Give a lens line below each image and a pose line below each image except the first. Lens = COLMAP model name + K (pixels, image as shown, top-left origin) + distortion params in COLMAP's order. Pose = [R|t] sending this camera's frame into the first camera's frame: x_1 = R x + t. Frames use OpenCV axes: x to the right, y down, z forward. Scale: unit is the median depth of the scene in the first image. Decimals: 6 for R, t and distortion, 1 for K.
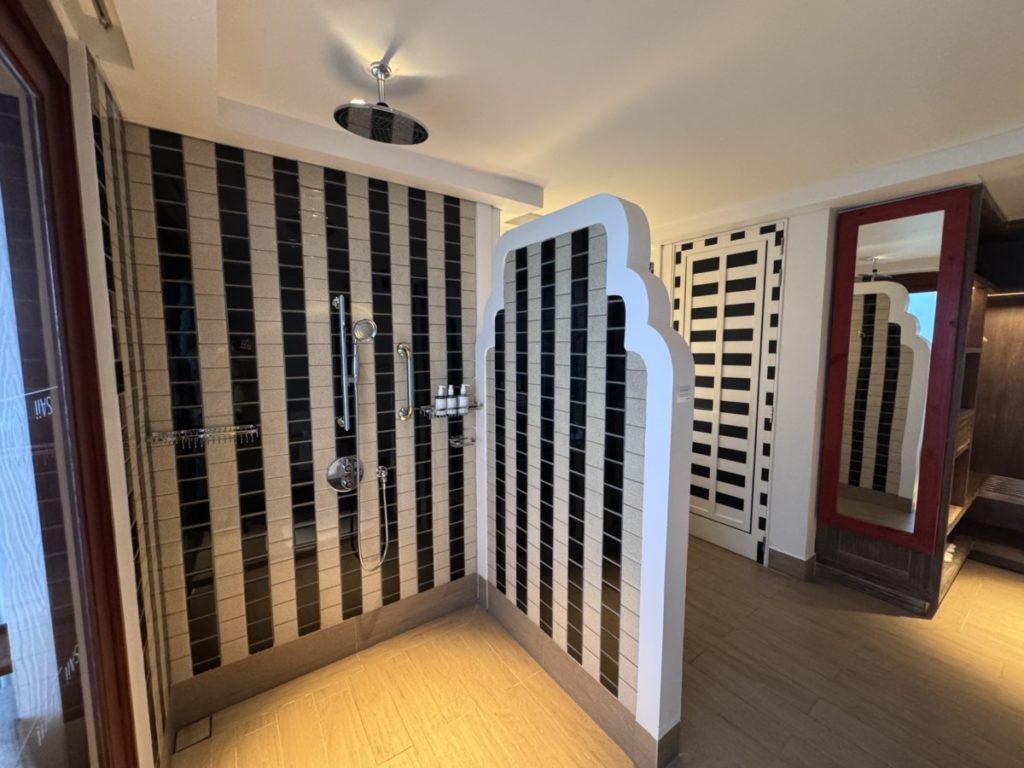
lens RADIAL K [[402.8, 0, 500.2], [0, 402.8, 383.8], [0, 0, 1]] dist [-0.026001, 0.000037]
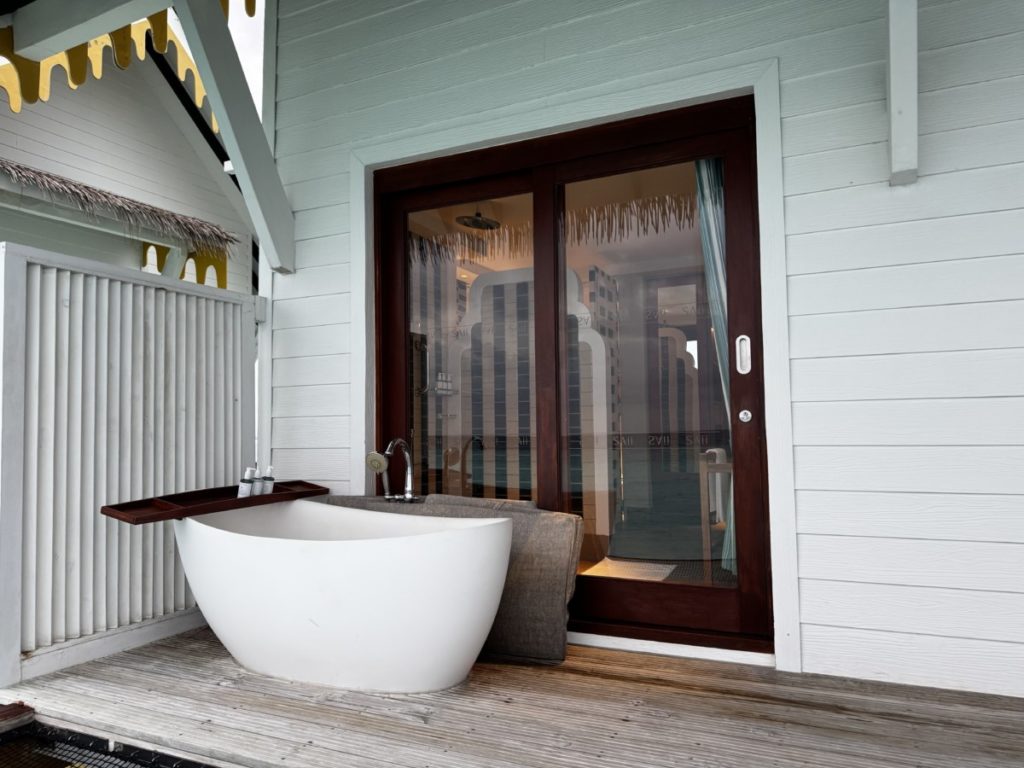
lens RADIAL K [[714.9, 0, 511.1], [0, 714.9, 398.0], [0, 0, 1]] dist [0.041589, -0.004171]
pose [[0.853932, 0.017756, 0.520081, -1.165434], [0.058028, 0.989936, -0.129075, 0.405941], [-0.517139, 0.140400, 0.844308, -1.150974]]
